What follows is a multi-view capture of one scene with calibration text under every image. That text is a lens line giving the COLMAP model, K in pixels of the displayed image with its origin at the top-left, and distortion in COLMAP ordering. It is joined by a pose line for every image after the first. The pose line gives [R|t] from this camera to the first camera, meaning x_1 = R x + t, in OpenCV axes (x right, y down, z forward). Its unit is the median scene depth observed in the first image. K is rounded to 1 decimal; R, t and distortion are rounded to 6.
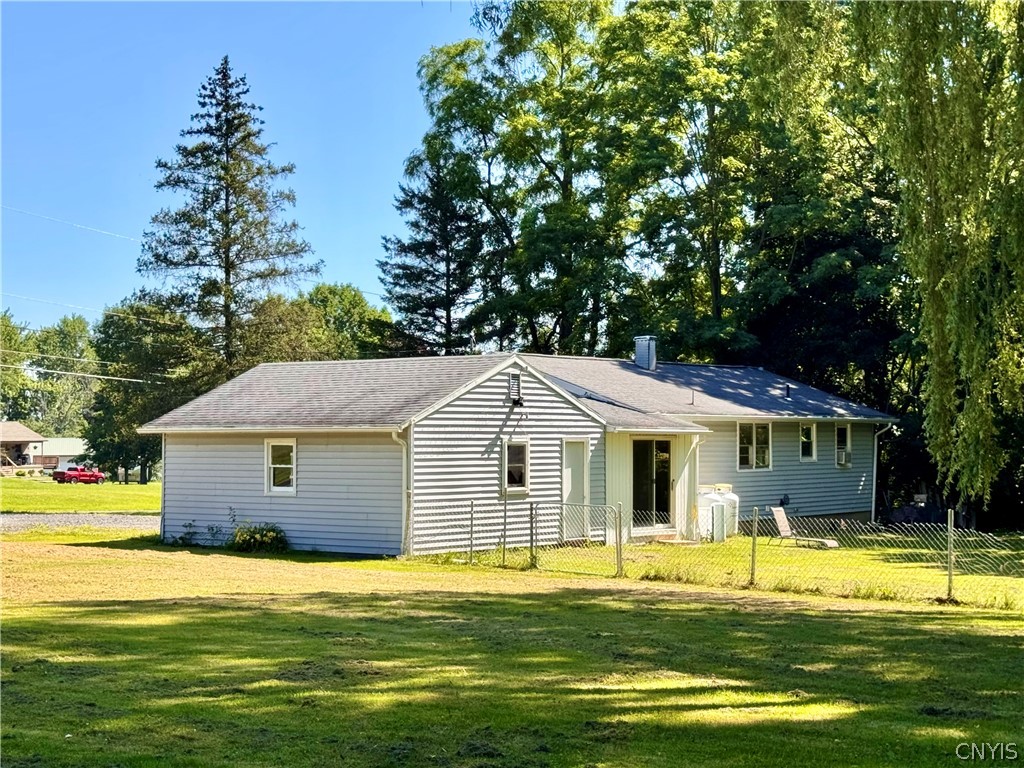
lens RADIAL K [[1694.5, 0, 512.0], [0, 1694.5, 384.0], [0, 0, 1]] dist [0.164883, -0.104349]
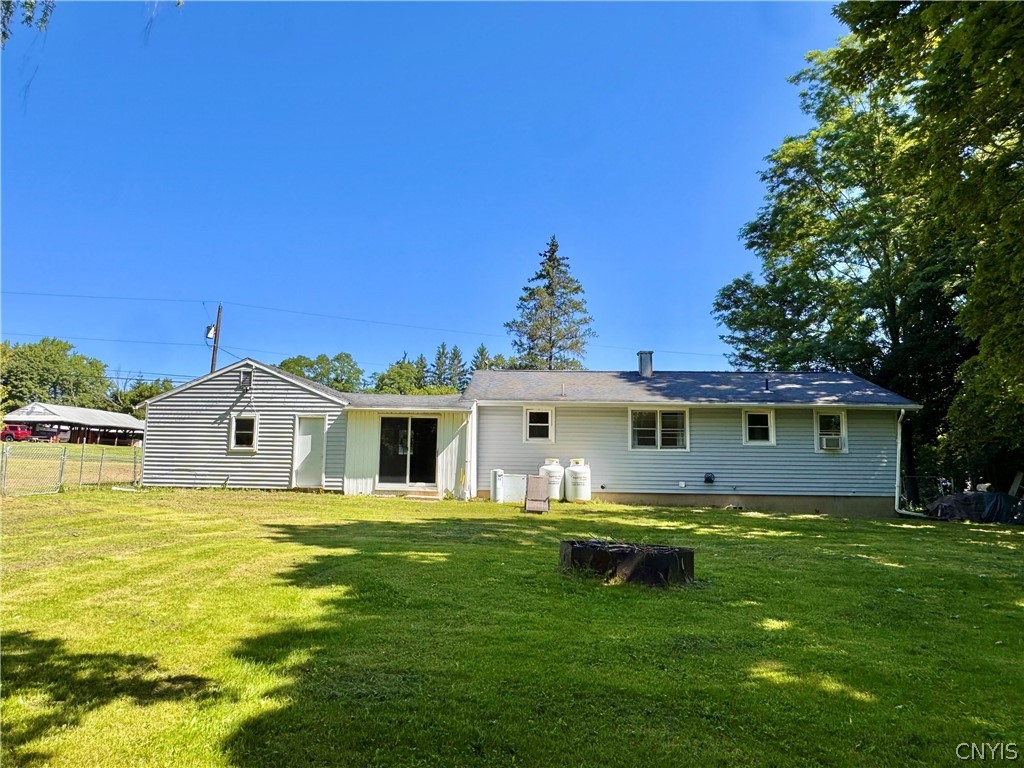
lens RADIAL K [[682.4, 0, 512.0], [0, 682.4, 384.0], [0, 0, 1]] dist [-0.005860, -0.001319]
pose [[0.555344, -0.089594, -0.826781, 0.624234], [0.010045, 0.994830, -0.101058, 0.067954], [0.831560, 0.047817, 0.553372, 0.855774]]
